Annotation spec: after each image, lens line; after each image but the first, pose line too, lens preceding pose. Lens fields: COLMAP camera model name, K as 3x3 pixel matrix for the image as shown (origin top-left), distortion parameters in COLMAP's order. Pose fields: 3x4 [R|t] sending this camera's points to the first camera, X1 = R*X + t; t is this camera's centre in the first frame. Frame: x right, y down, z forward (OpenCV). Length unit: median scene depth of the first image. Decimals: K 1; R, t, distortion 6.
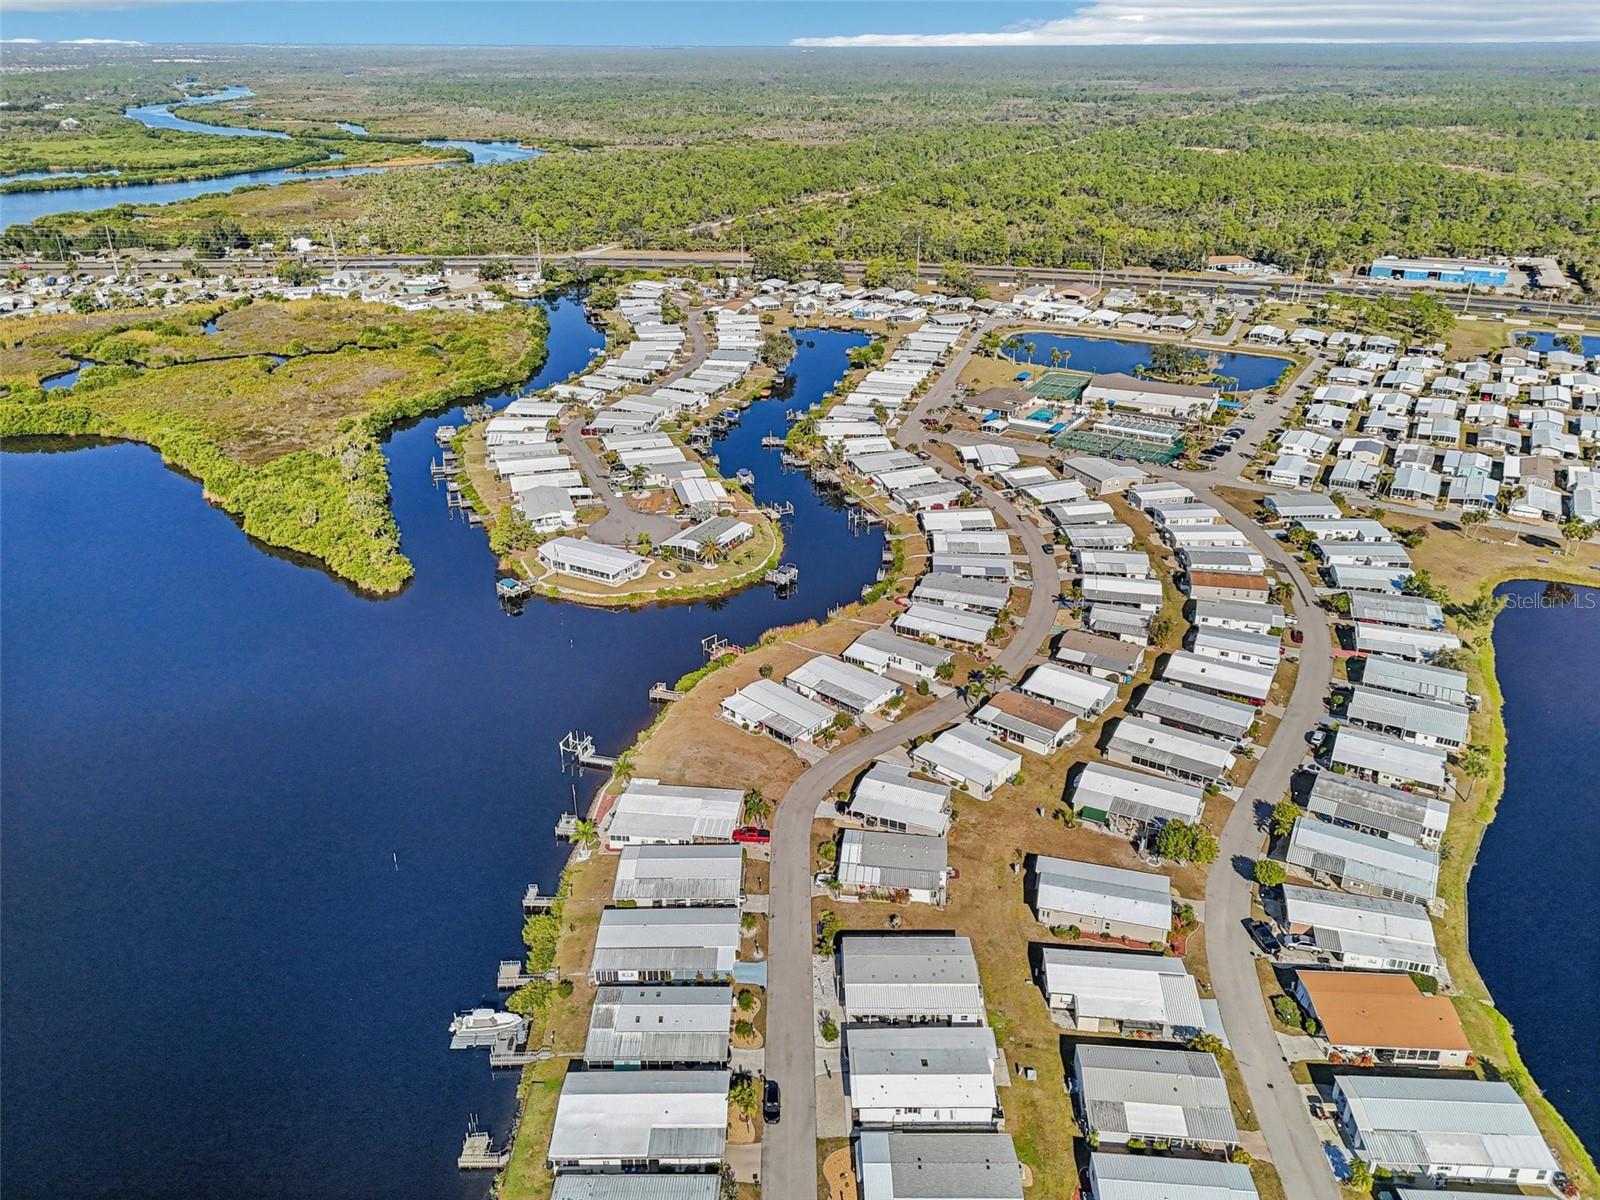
lens RADIAL K [[1196.2, 0, 800.0], [0, 1196.2, 594.4], [0, 0, 1]] dist [0.087023, -0.087606]
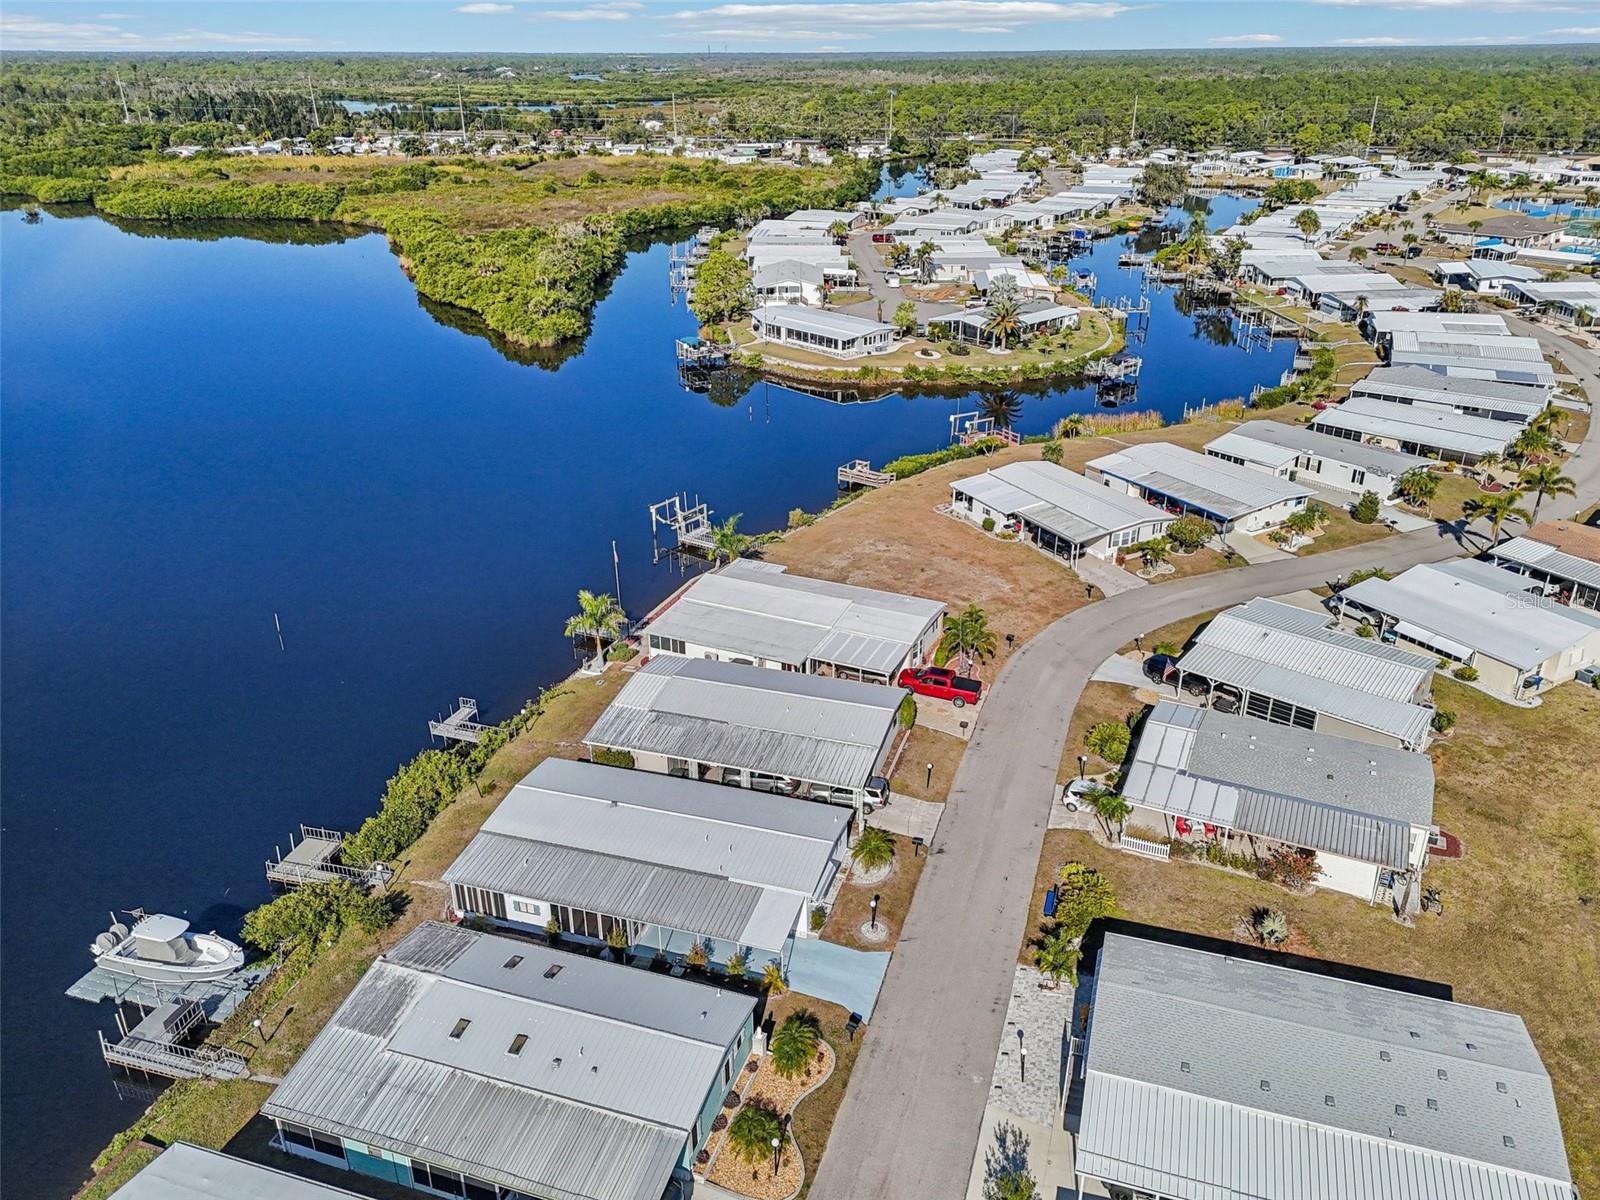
lens RADIAL K [[1196.2, 0, 806.6], [0, 1196.2, 598.1], [0, 0, 1]] dist [0.087023, -0.087606]
pose [[0.951975, 0.128995, -0.277677, 0.031171], [-0.131028, 0.991314, 0.011308, 0.162633], [0.276724, 0.025619, 0.960608, 0.528132]]
